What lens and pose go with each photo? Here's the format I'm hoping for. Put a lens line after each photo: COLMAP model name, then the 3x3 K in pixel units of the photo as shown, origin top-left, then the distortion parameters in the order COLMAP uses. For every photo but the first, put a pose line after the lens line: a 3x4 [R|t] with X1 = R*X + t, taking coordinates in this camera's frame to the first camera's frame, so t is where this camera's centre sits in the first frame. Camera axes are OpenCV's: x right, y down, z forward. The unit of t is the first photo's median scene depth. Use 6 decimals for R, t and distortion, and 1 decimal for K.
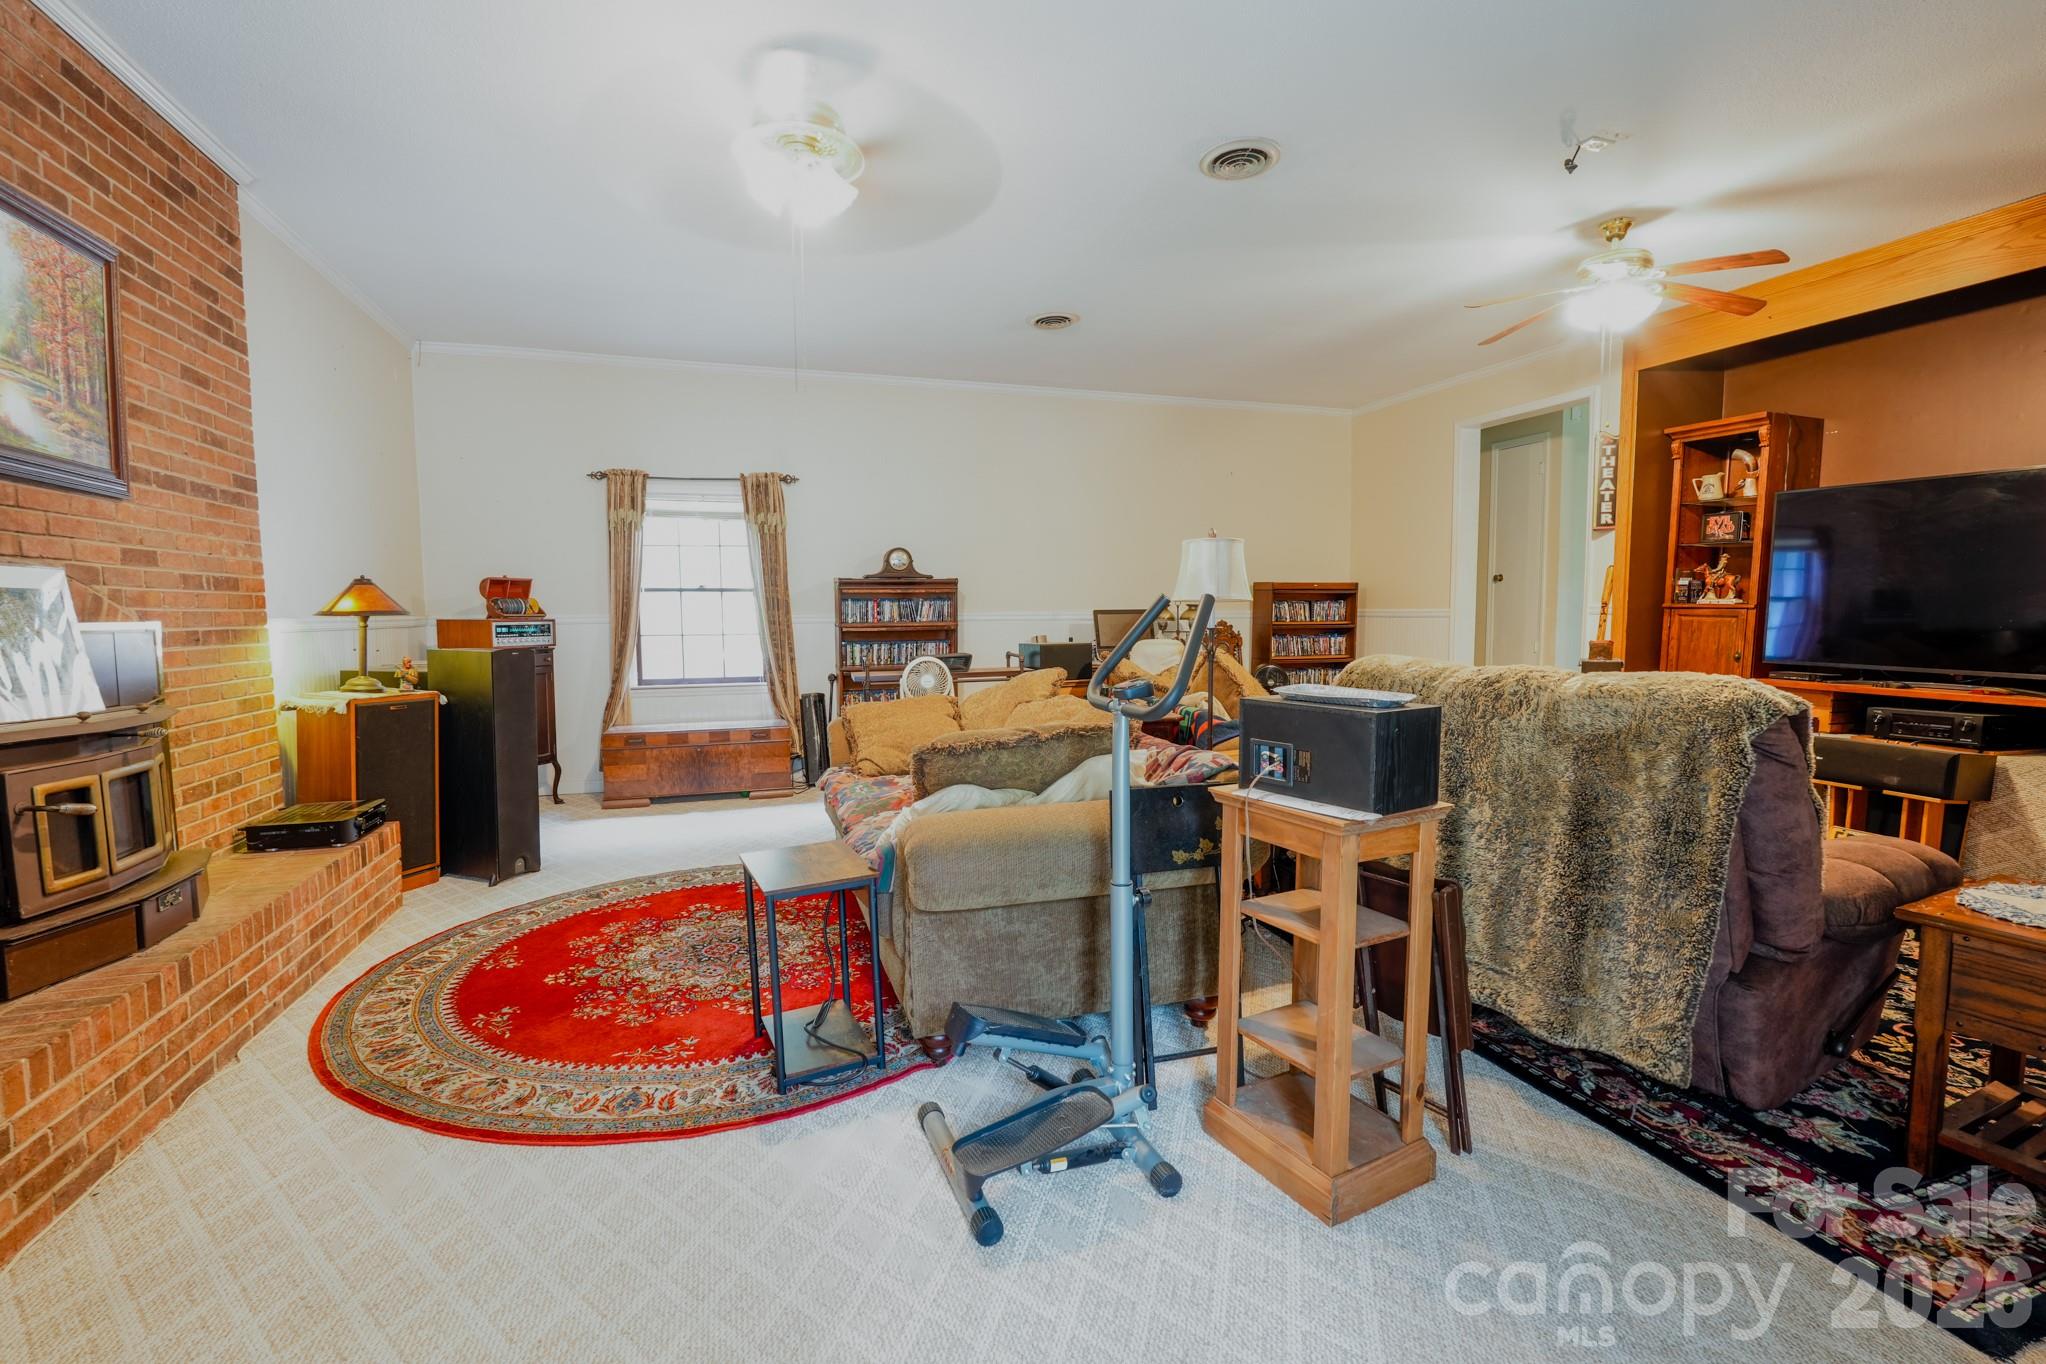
lens RADIAL K [[900.9, 0, 1015.7], [0, 900.9, 684.4], [0, 0, 1]] dist [-0.020328, 0.008222]
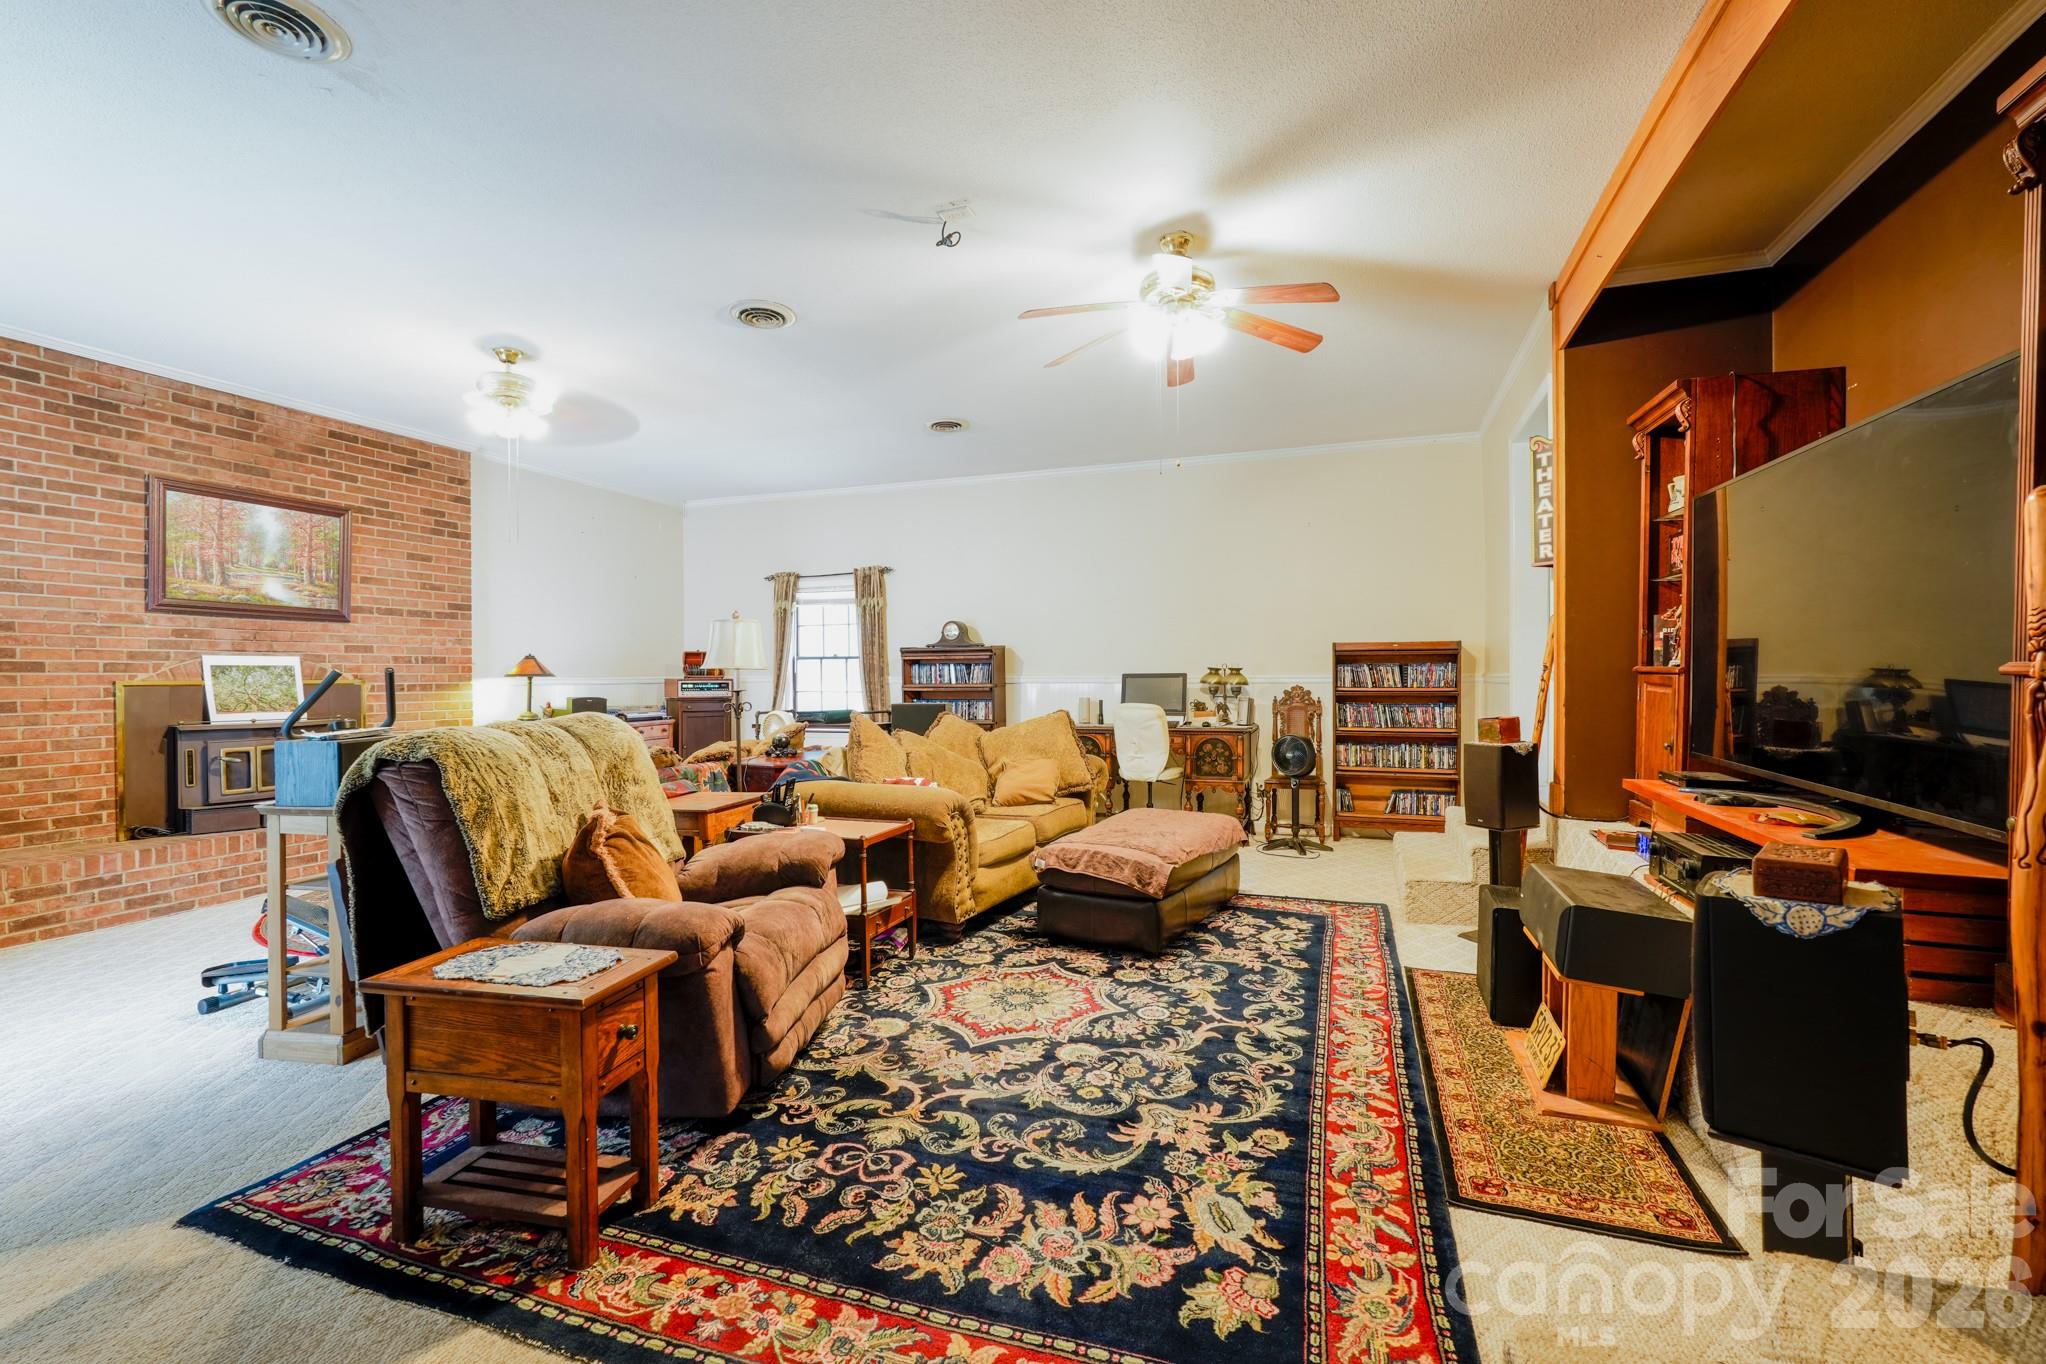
lens RADIAL K [[882.8, 0, 1016.5], [0, 882.8, 675.3], [0, 0, 1]] dist [-0.015043, 0.008107]
pose [[0.782004, 0.004083, -0.623260, 0.770781], [-0.051273, 0.997011, -0.057800, -0.021295], [0.621161, 0.077156, 0.779876, 0.182268]]
